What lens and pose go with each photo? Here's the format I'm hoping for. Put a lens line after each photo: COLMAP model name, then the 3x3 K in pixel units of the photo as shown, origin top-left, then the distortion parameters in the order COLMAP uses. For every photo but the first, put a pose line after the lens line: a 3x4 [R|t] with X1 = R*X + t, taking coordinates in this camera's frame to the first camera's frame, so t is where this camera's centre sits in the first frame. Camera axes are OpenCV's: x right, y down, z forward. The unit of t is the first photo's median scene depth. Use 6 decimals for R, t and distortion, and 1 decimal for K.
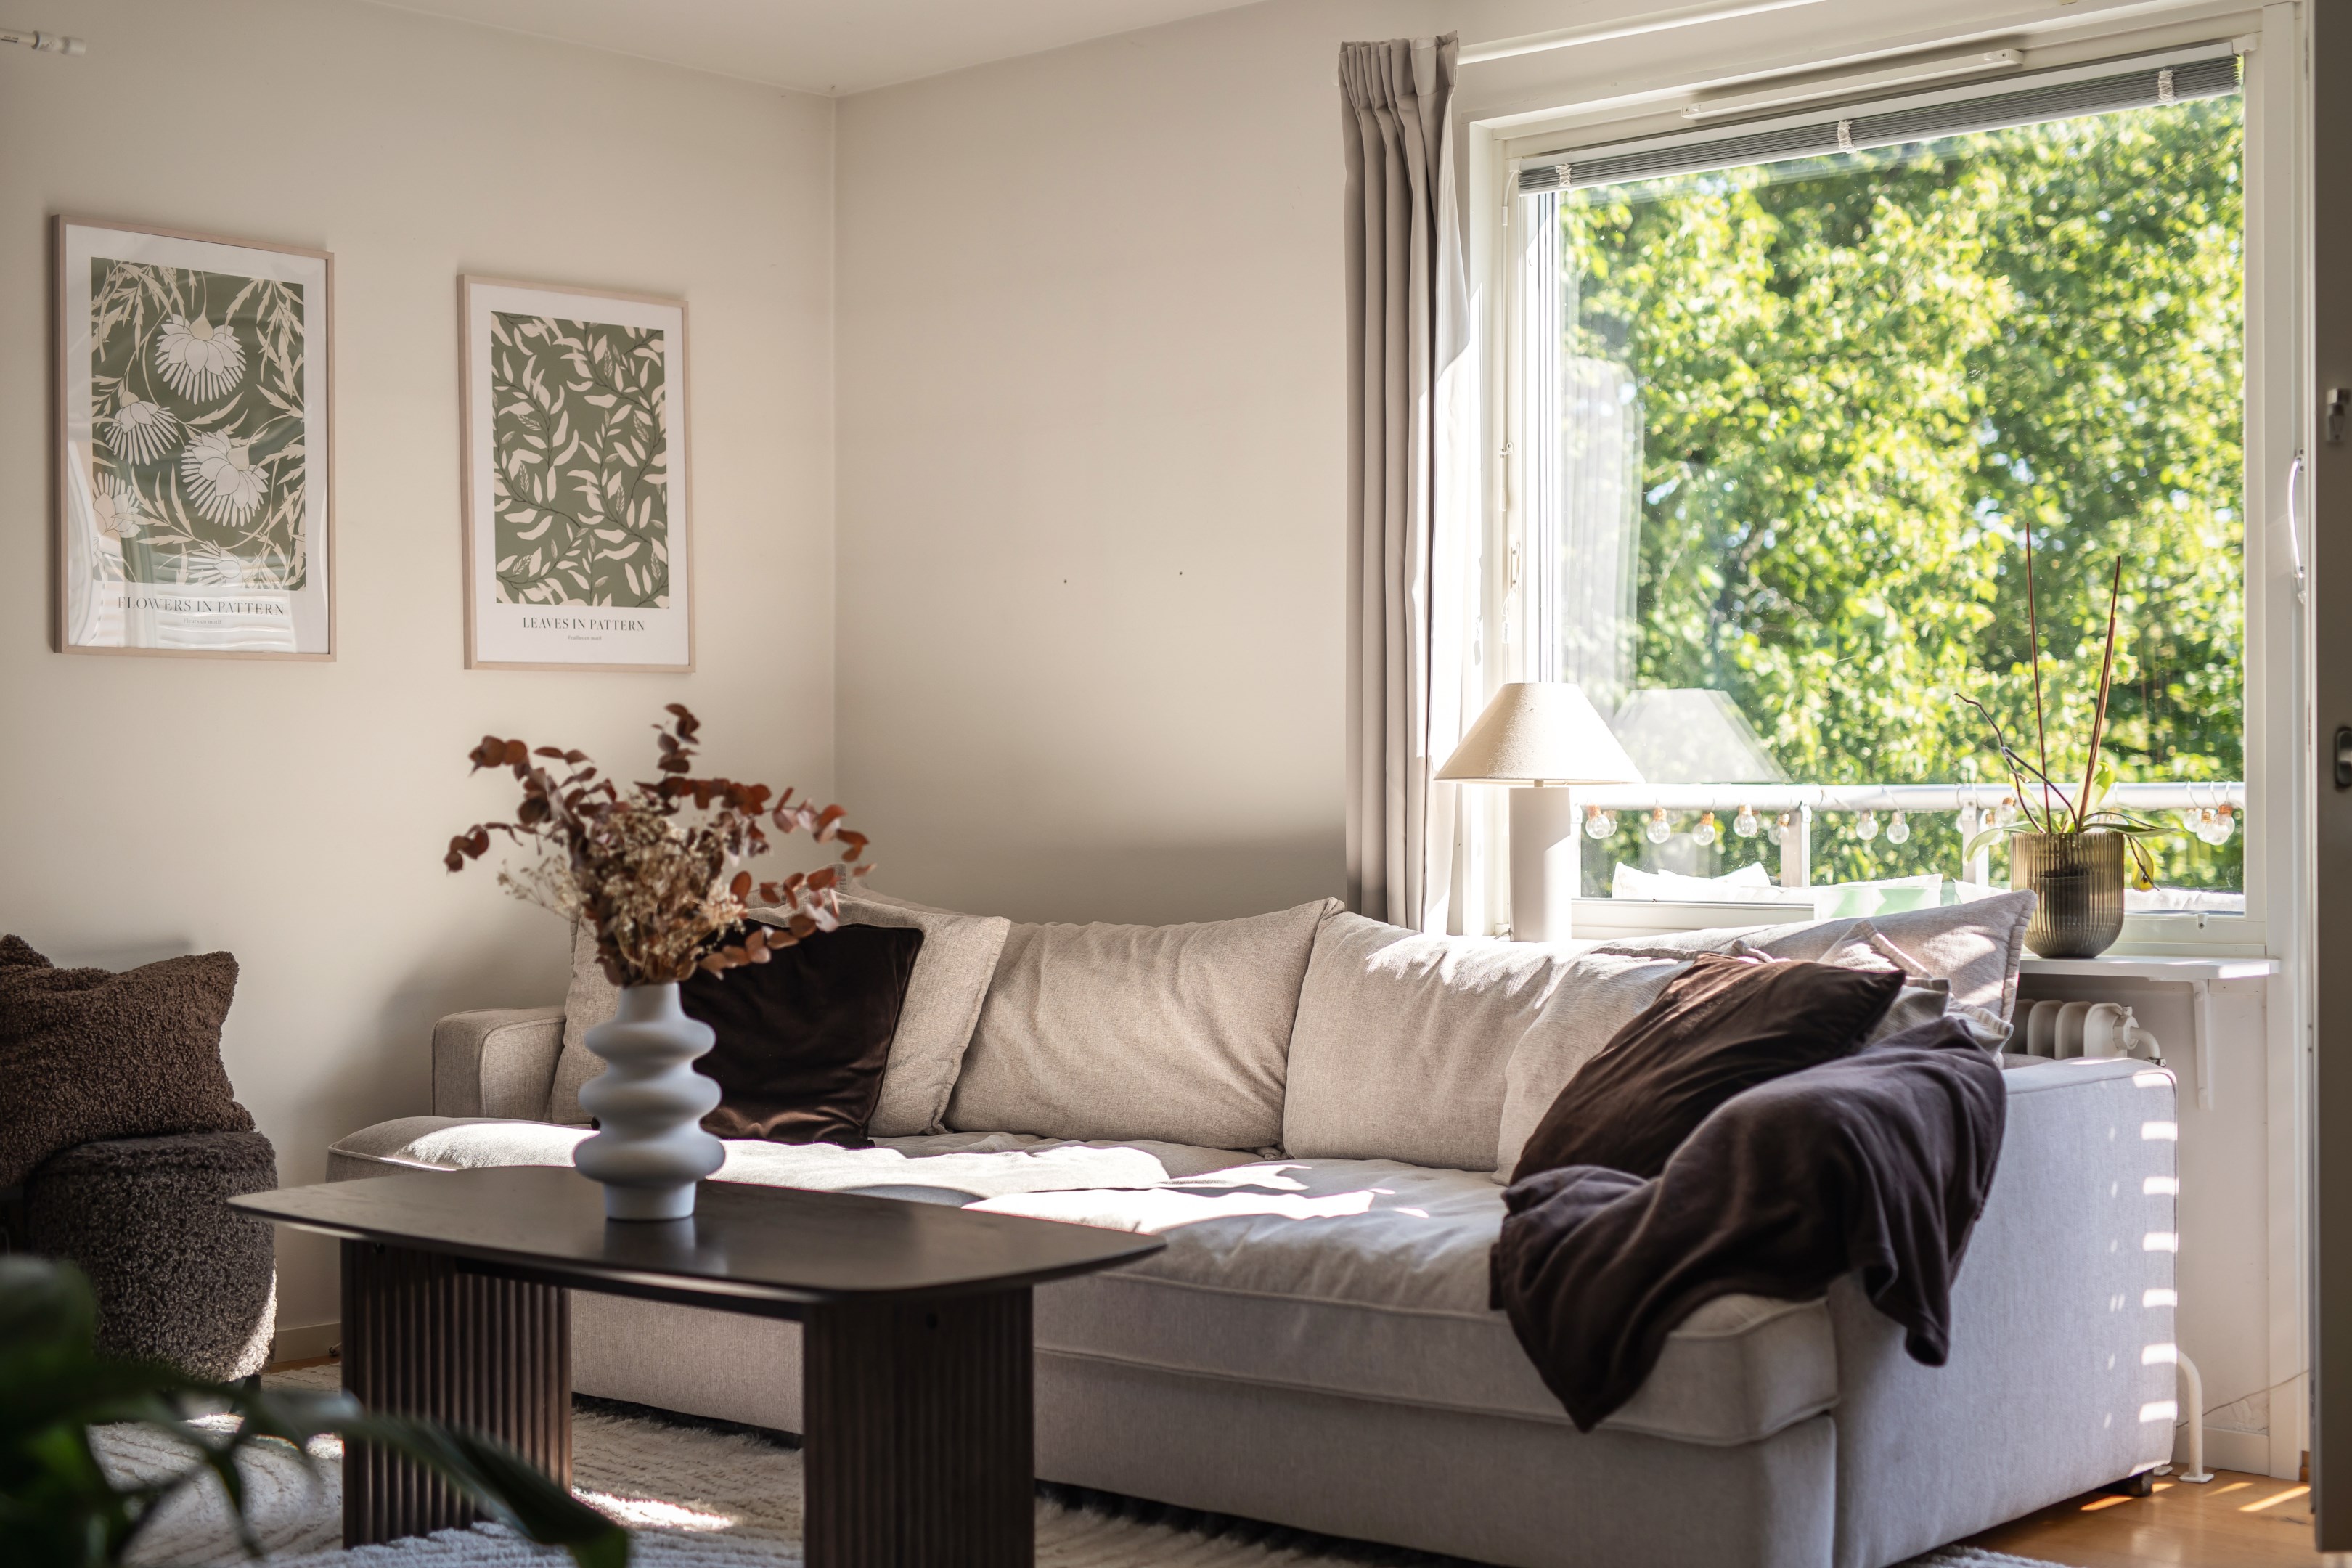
lens RADIAL K [[3277.5, 0, 1179.2], [0, 3277.5, 792.9], [0, 0, 1]] dist [0.006730, 0.000000]
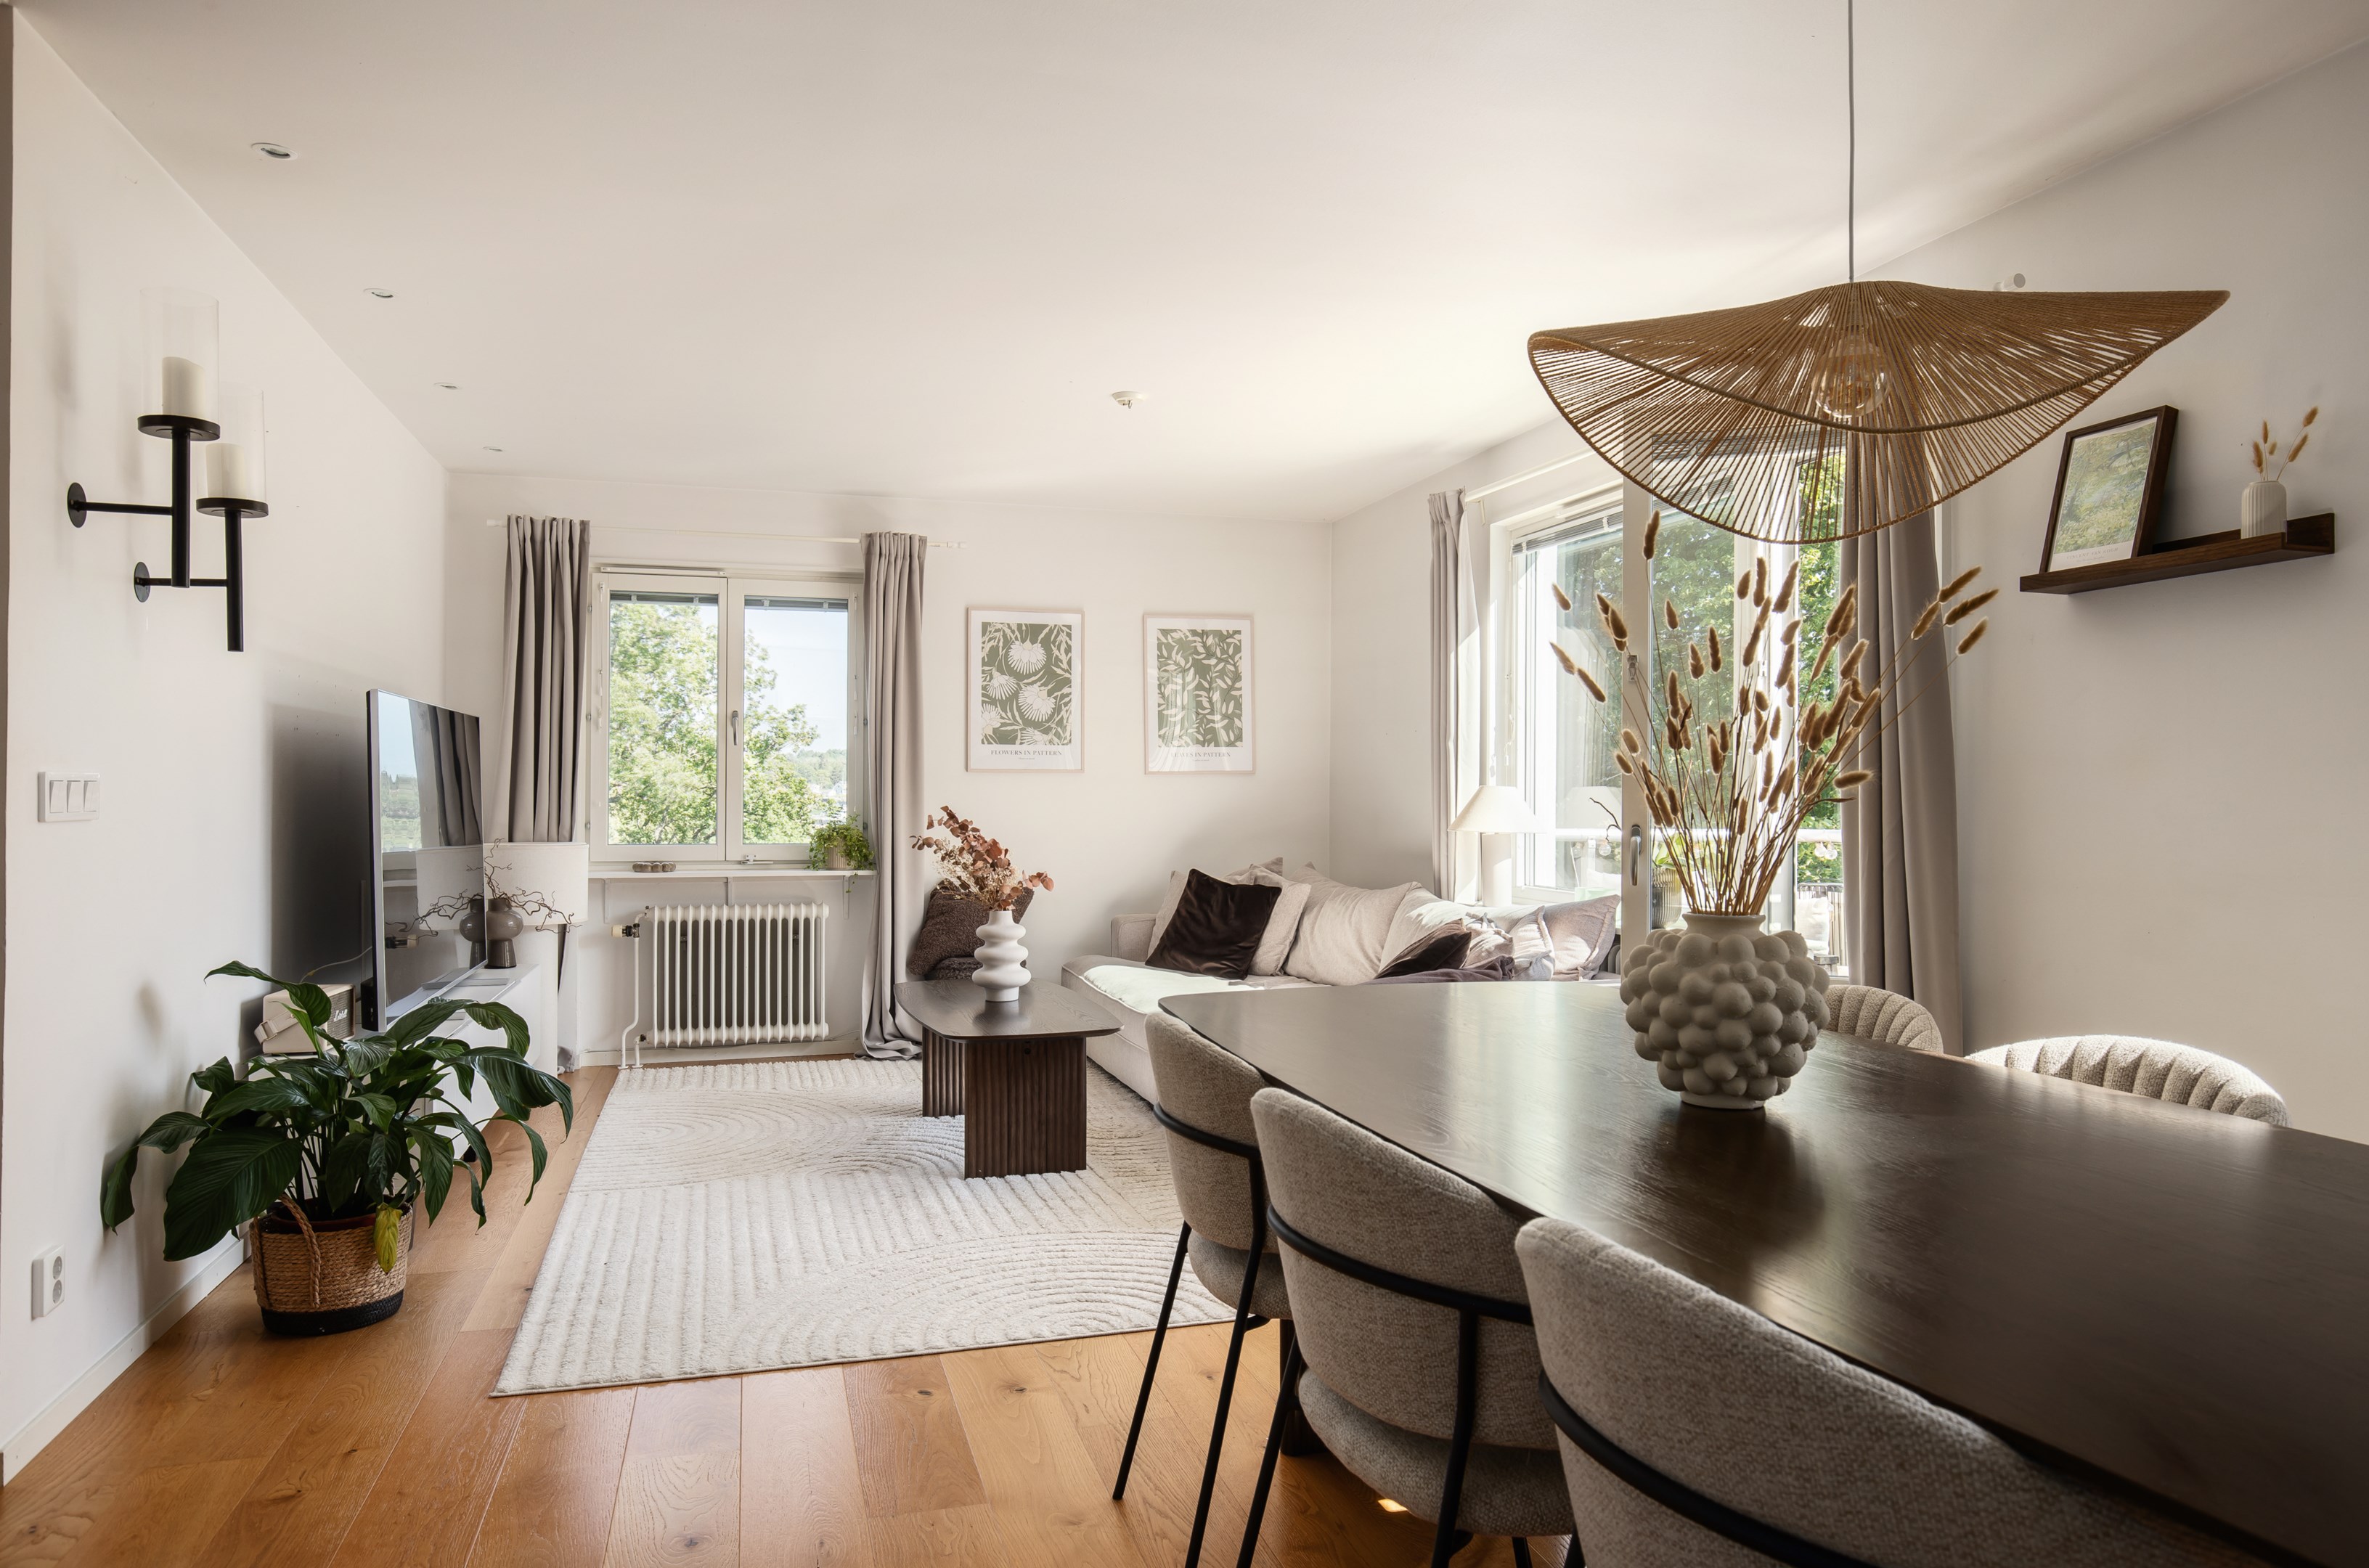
lens RADIAL K [[1518.5, 0, 1177.4], [0, 1518.5, 785.5], [0, 0, 1]] dist [-0.000327, 0.001920]
pose [[0.853788, 0.003780, -0.520607, 0.440582], [-0.006061, 0.999978, -0.002681, -0.029255], [0.520585, 0.005444, 0.853792, 0.040031]]
